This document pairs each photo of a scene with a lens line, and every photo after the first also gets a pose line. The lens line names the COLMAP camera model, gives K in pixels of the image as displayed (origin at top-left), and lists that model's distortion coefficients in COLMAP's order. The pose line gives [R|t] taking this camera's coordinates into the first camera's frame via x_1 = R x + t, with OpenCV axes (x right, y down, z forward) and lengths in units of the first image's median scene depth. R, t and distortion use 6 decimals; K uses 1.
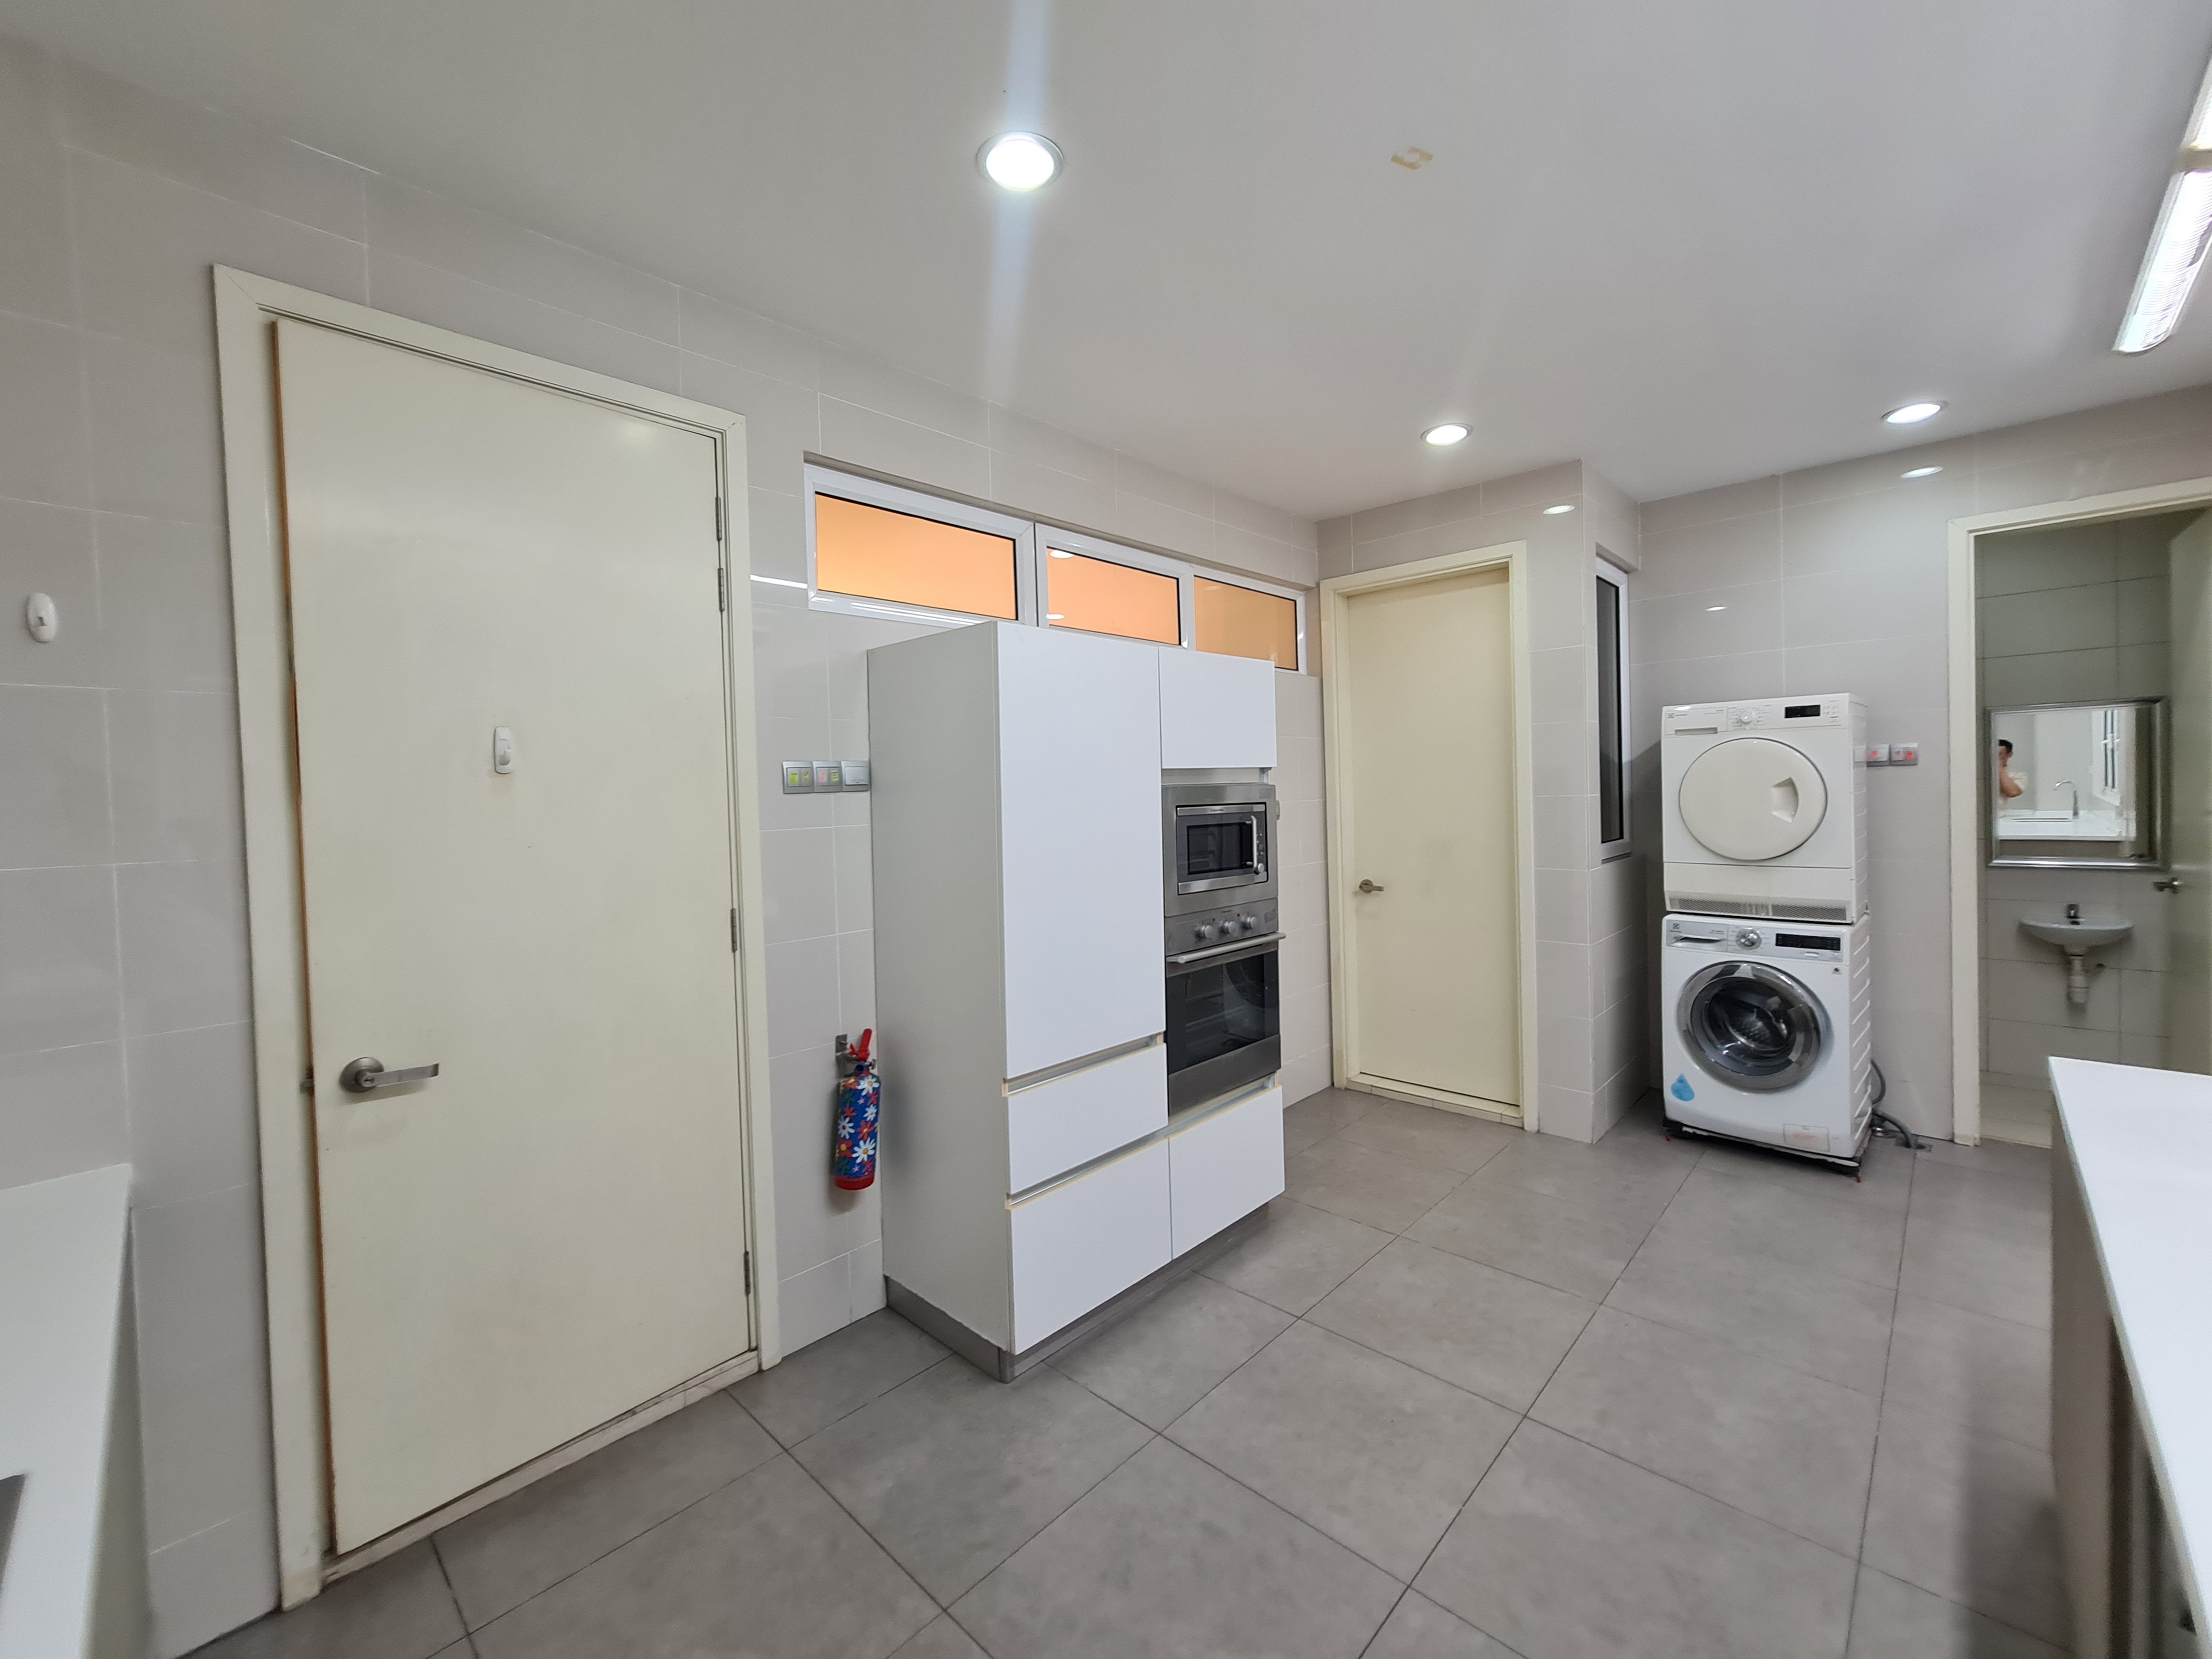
lens RADIAL K [[908.1, 0, 1110.3], [0, 908.1, 809.6], [0, 0, 1]] dist [0.001164, -0.000173]
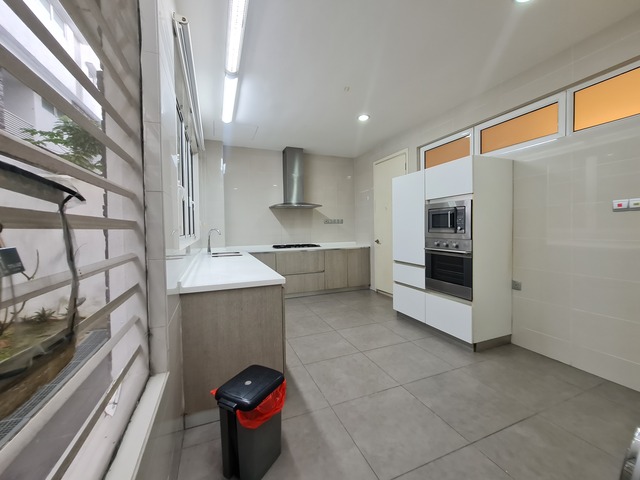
lens RADIAL K [[257.5, 0, 317.5], [0, 257.5, 233.2], [0, 0, 1]] dist [-0.001361, -0.000199]
pose [[-0.422237, 0.052786, -0.904947, 1.061012], [0.007824, 0.998478, 0.054591, 0.028834], [0.906452, 0.015971, -0.422008, 0.870036]]
